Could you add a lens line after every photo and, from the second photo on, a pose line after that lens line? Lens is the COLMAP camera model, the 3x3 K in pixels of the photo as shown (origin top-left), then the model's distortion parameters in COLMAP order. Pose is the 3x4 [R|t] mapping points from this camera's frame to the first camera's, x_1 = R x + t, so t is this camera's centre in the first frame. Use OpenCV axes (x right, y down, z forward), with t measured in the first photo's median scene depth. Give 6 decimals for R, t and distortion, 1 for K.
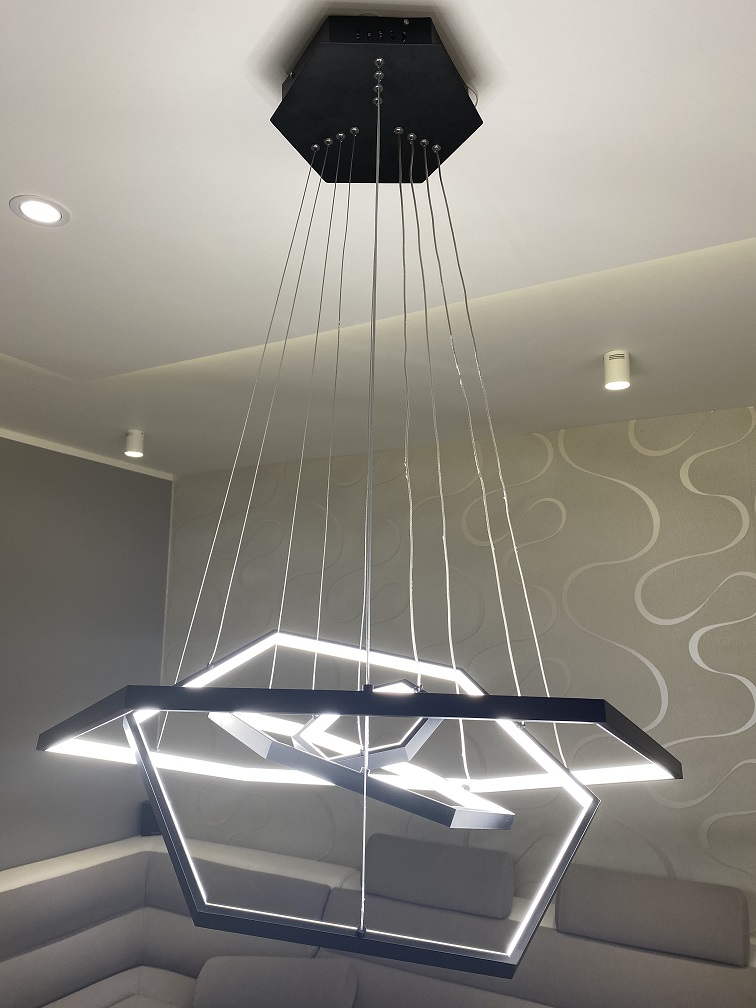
lens RADIAL K [[774.8, 0, 369.7], [0, 774.8, 505.2], [0, 0, 1]] dist [0.024033, -0.034804]
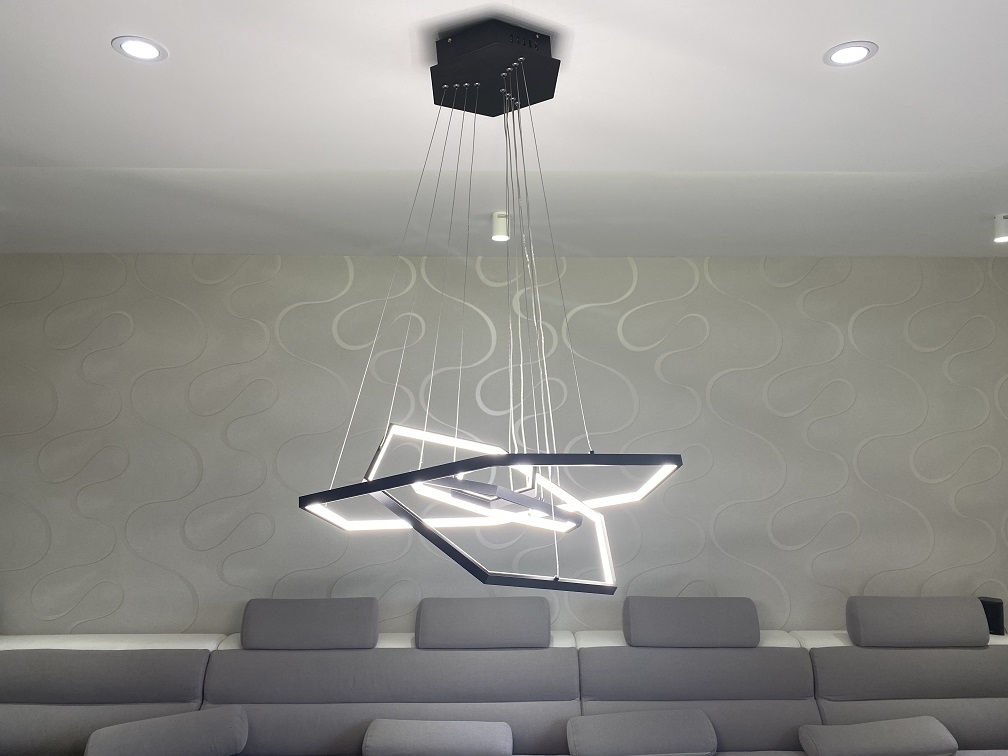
lens RADIAL K [[774.8, 0, 503.8], [0, 774.8, 373.2], [0, 0, 1]] dist [0.024033, -0.034804]
pose [[0.862511, 0.024343, 0.505453, -0.270554], [-0.075257, 0.993905, 0.080552, -0.025260], [-0.500411, -0.107515, 0.859086, -0.128658]]
